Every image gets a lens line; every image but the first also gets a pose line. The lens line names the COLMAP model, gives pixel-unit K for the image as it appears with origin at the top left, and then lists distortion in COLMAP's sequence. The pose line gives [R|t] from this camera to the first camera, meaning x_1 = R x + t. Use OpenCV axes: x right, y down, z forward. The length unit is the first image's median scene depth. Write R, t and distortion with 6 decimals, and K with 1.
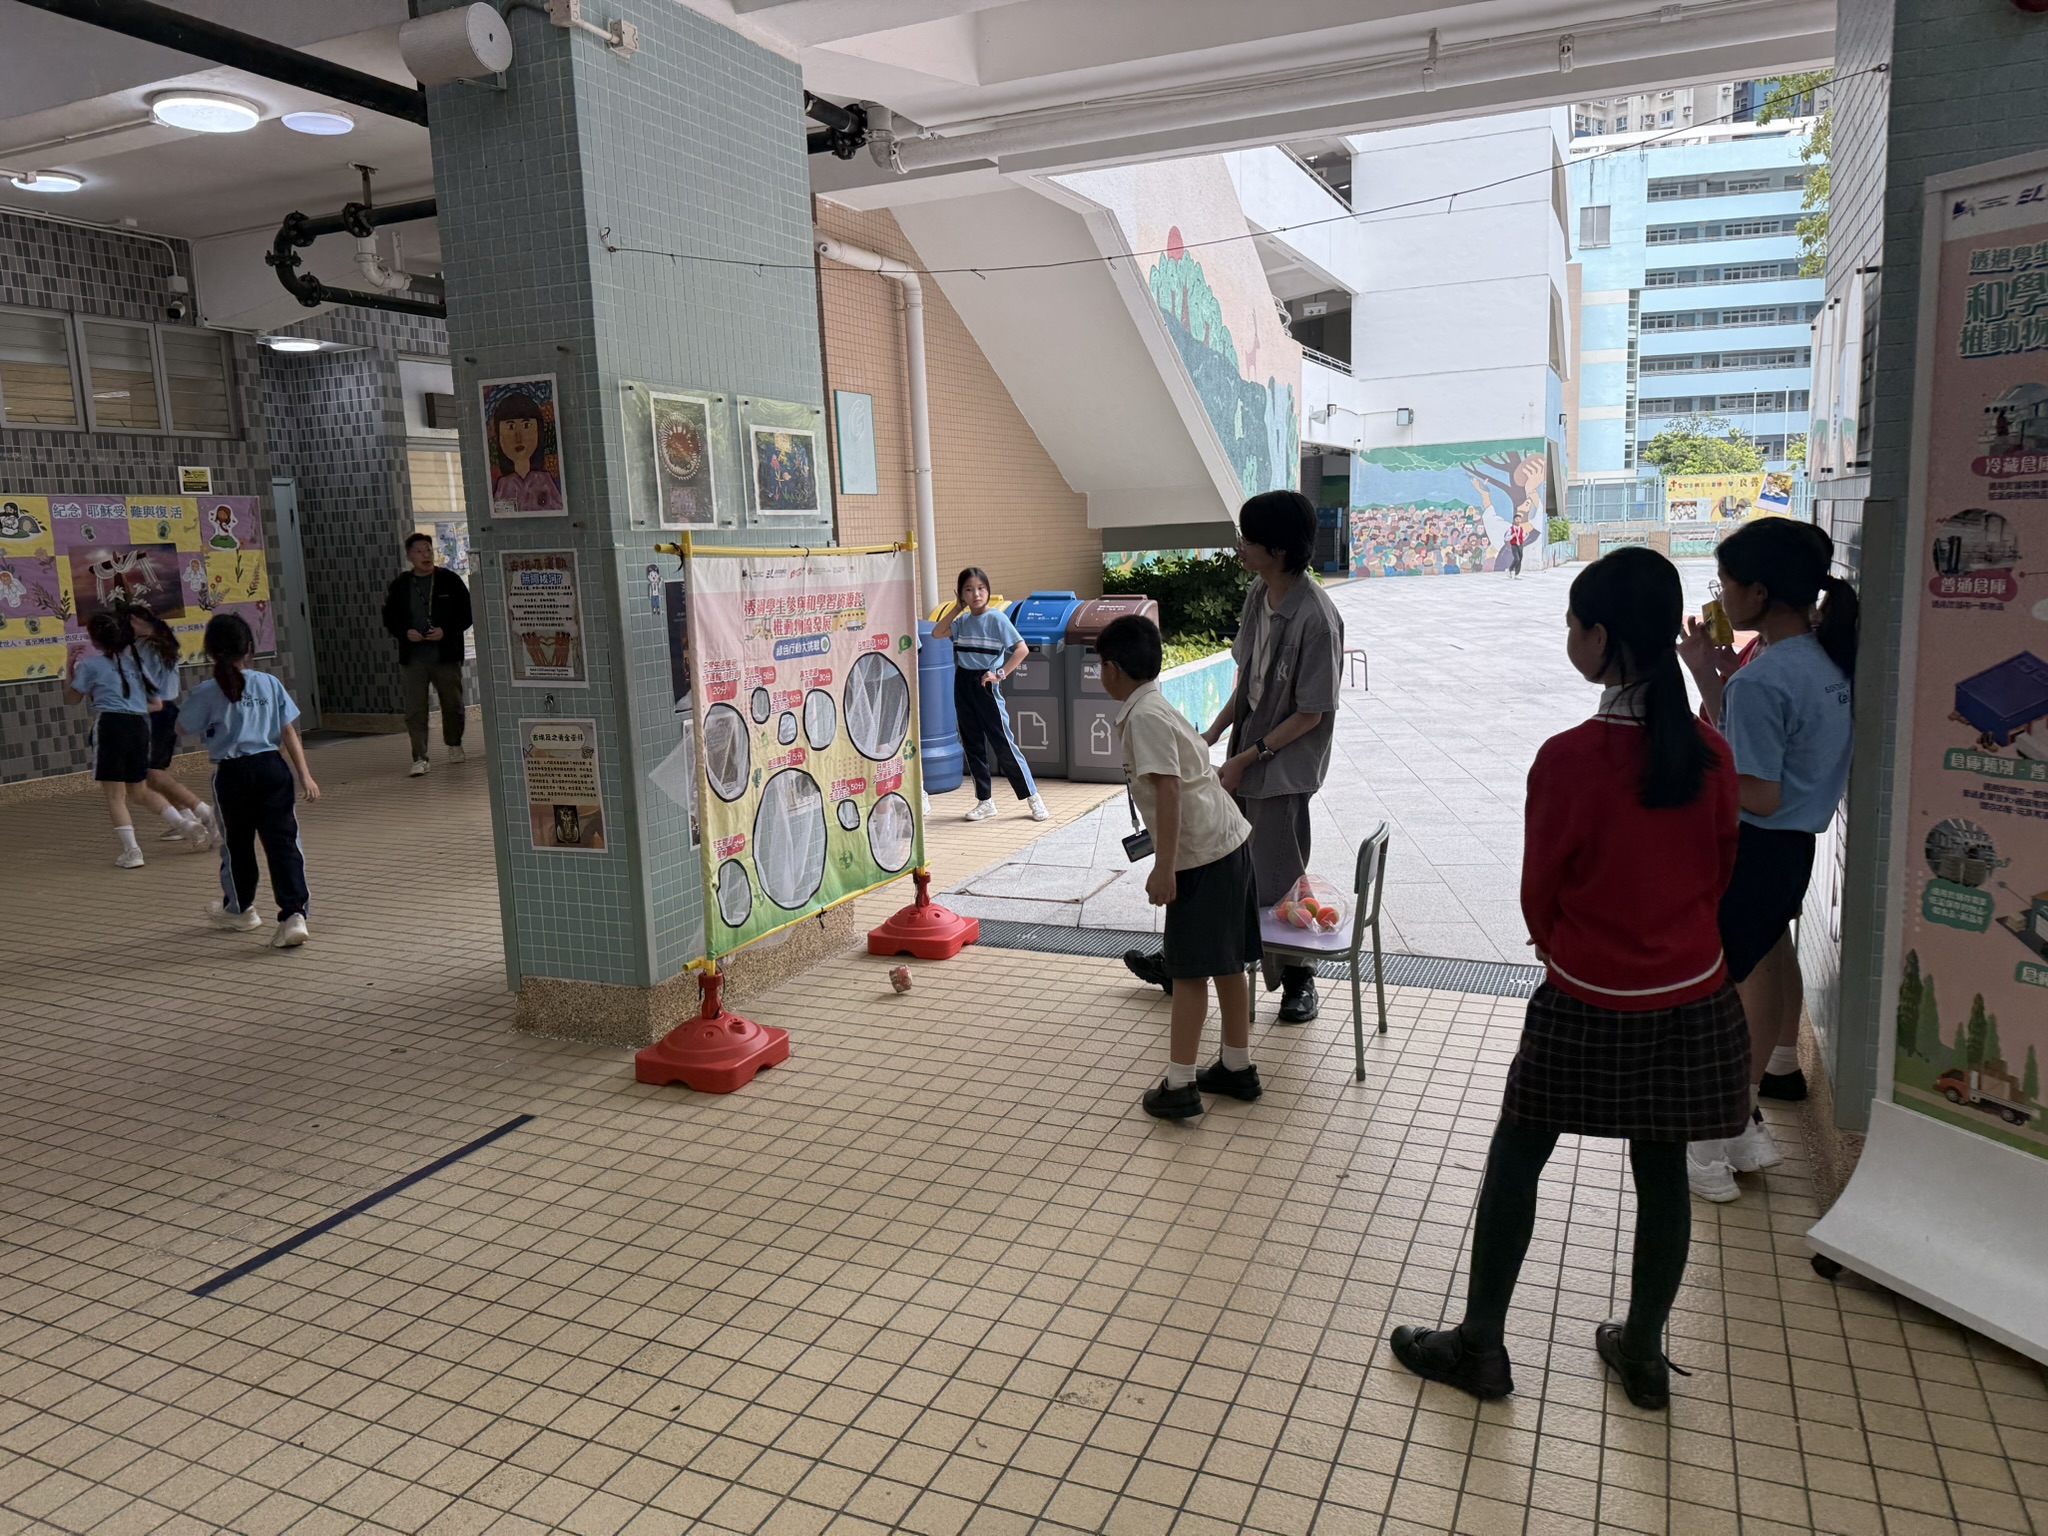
lens RADIAL K [[1445.5, 0, 1020.9], [0, 1445.5, 777.5], [0, 0, 1]] dist [-0.010873, -0.005342]
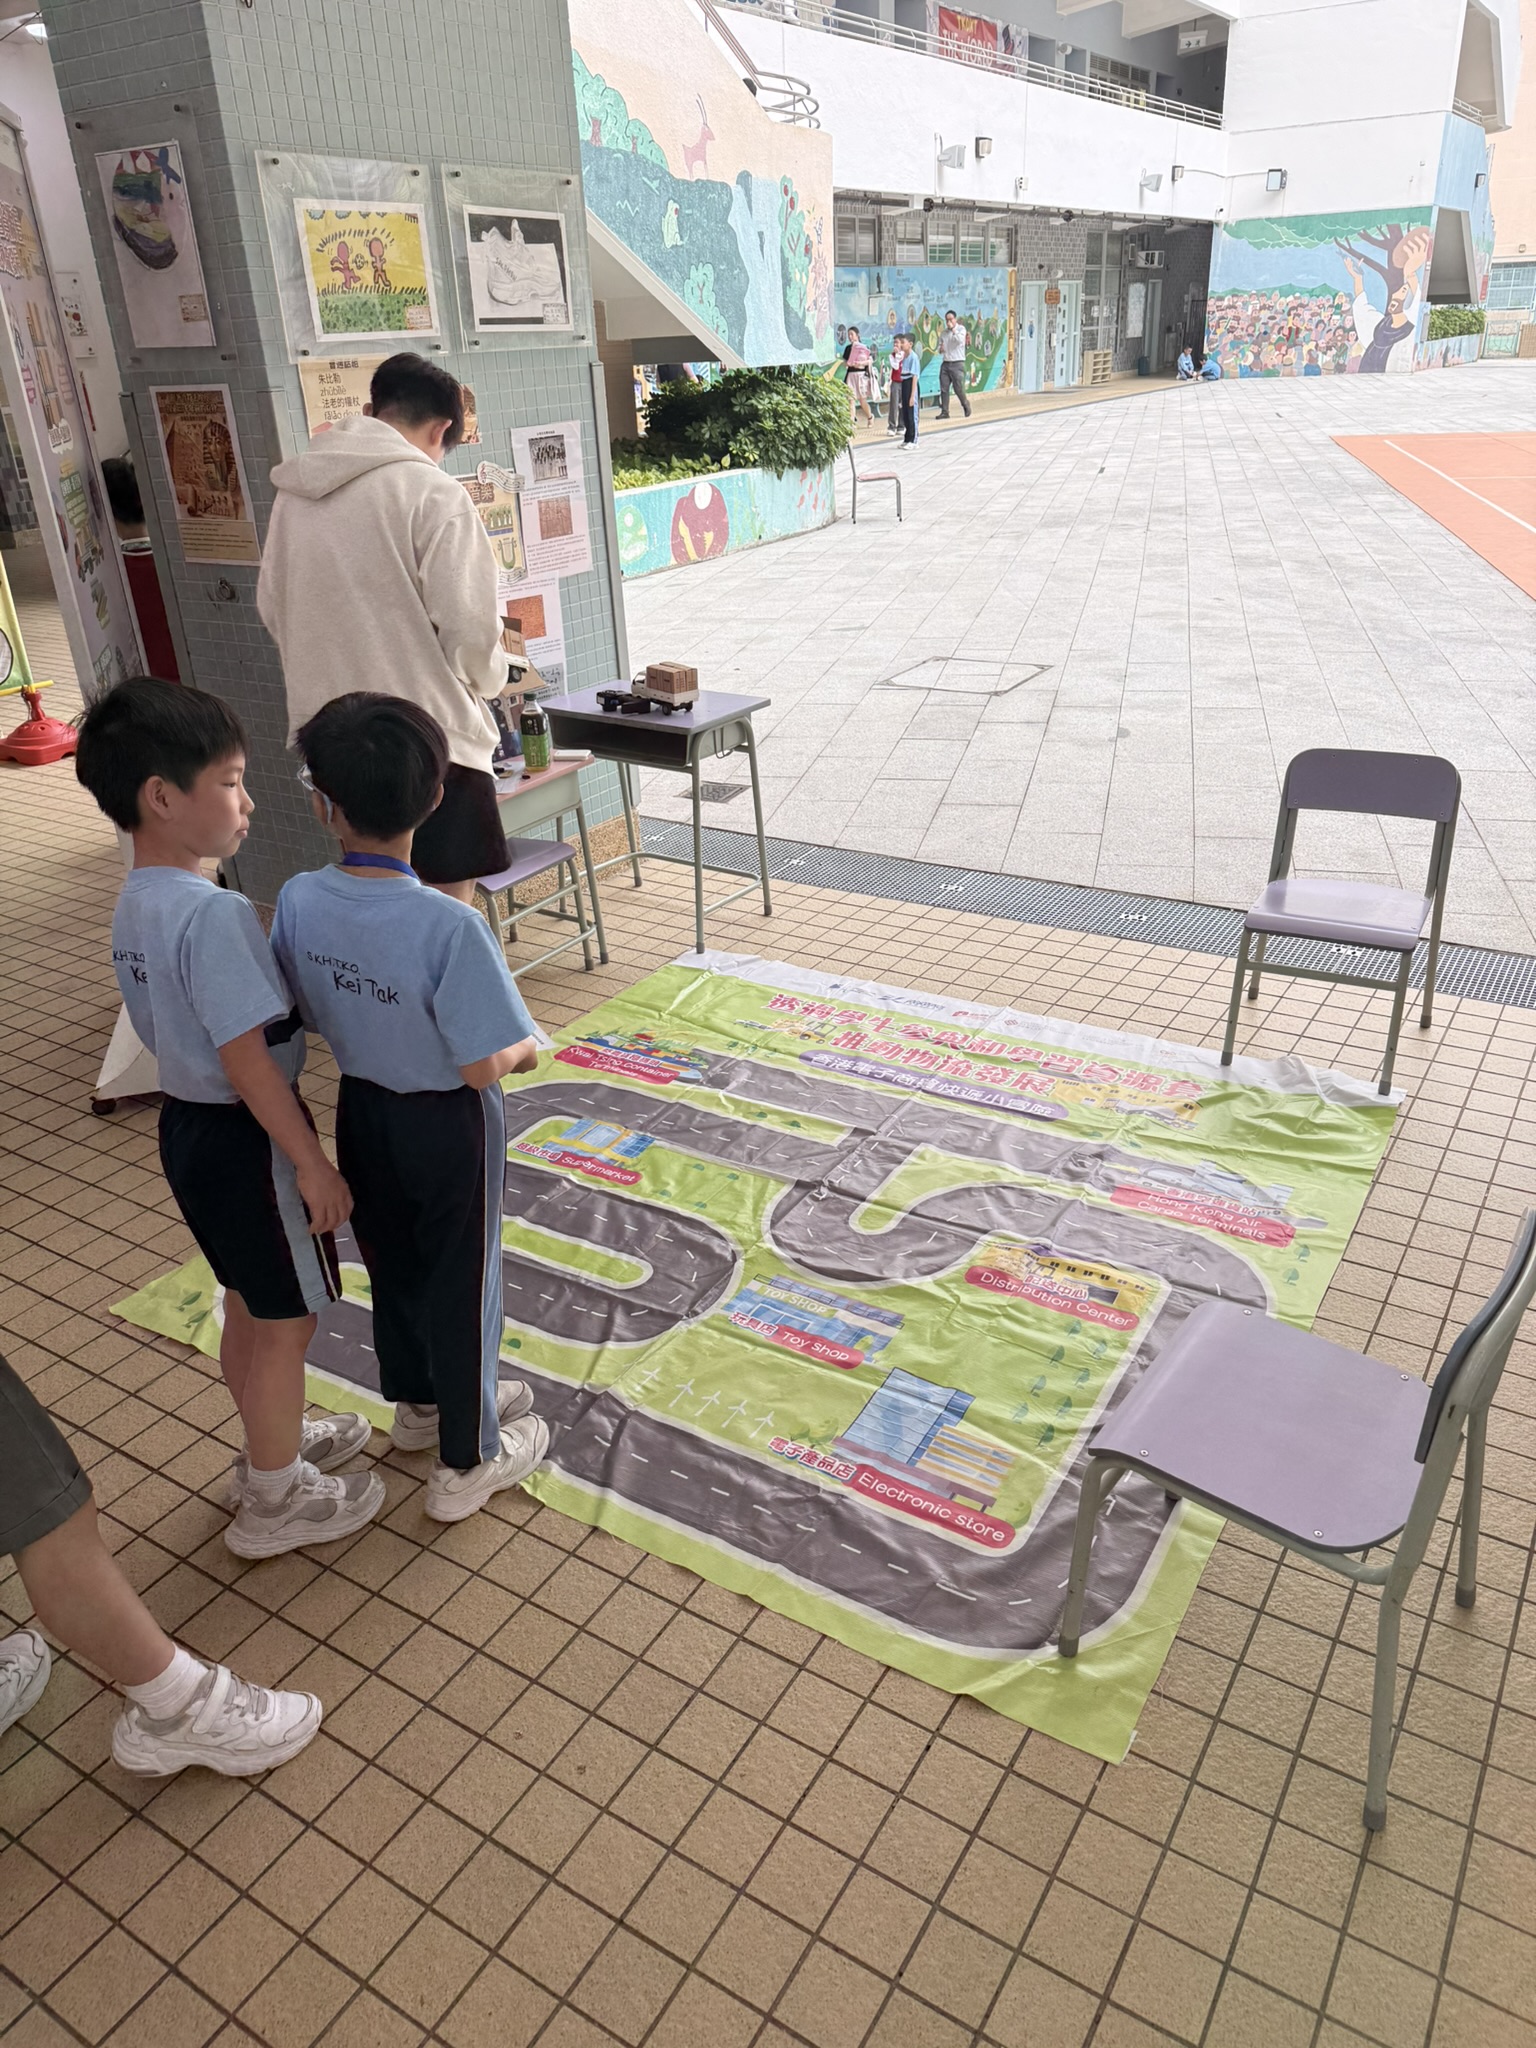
lens RADIAL K [[1445.5, 0, 771.7], [0, 1445.5, 1039.3], [0, 0, 1]] dist [-0.010873, -0.005342]
pose [[0.988161, 0.068899, -0.137082, 0.118434], [-0.025188, 0.954224, 0.298030, -0.004967], [0.151341, -0.291049, 0.944662, -0.018665]]
